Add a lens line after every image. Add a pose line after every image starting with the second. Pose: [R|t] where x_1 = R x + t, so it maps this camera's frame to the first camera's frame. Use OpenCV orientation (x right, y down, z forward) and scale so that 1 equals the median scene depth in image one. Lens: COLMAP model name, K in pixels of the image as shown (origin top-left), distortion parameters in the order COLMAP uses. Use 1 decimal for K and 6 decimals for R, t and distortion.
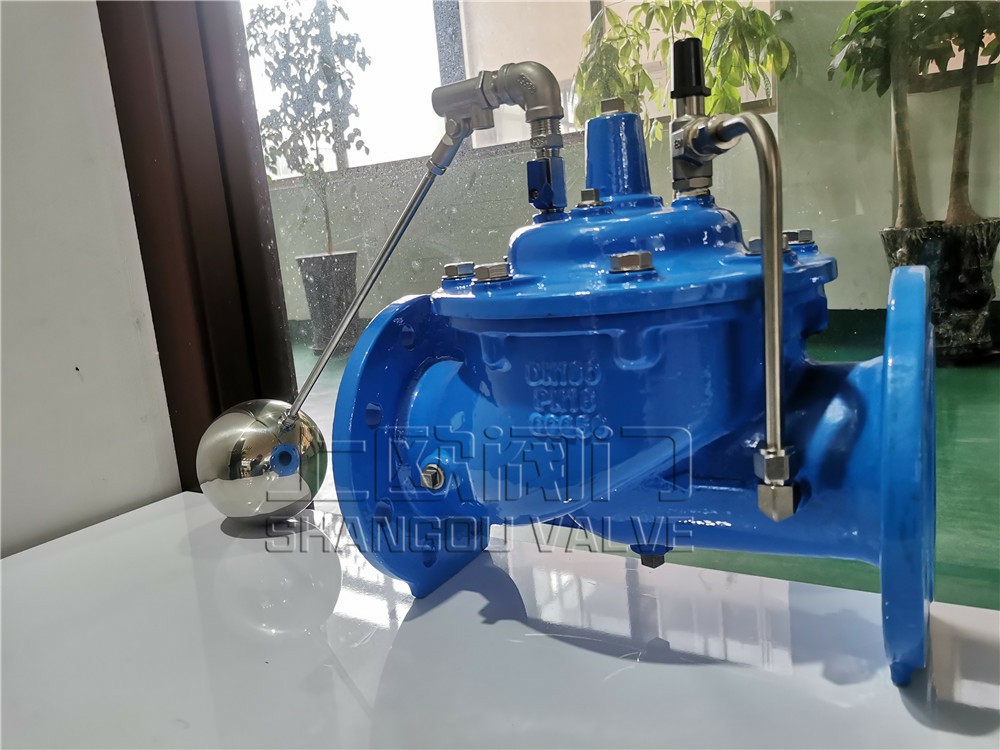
lens RADIAL K [[786.5, 0, 504.8], [0, 786.5, 371.9], [0, 0, 1]] dist [0.035270, -0.037108]
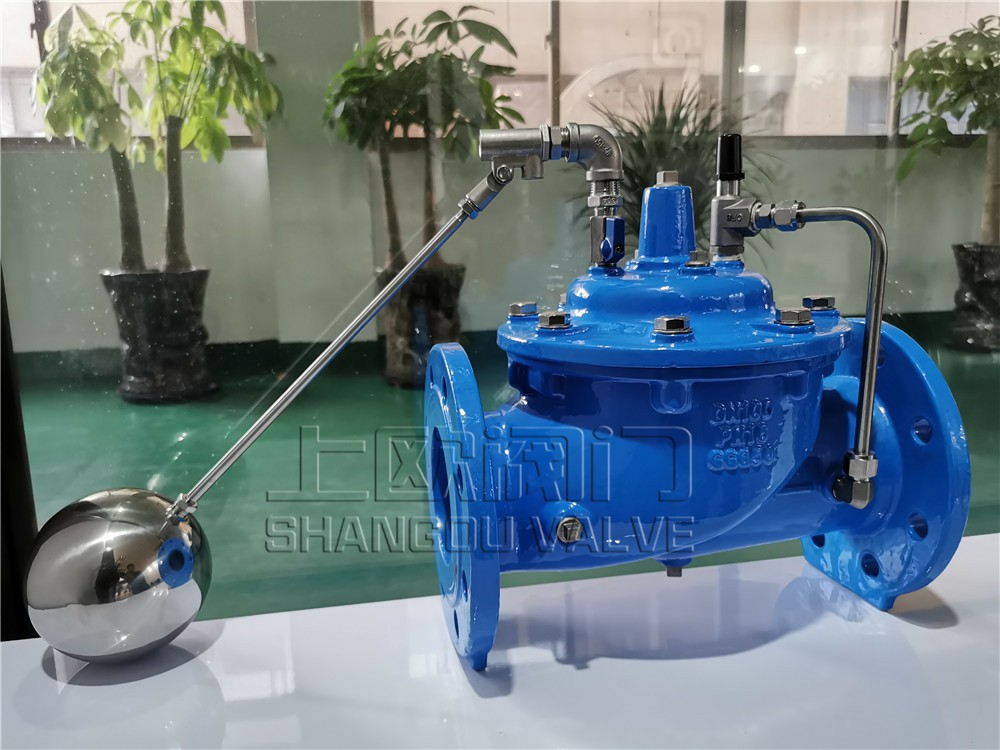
lens RADIAL K [[786.5, 0, 499.4], [0, 786.5, 372.2], [0, 0, 1]] dist [0.035270, -0.037108]
pose [[0.744976, -0.050761, 0.665157, -0.155384], [0.074842, 0.997165, -0.007725, -0.012433], [-0.662880, 0.055536, 0.746663, 0.060130]]
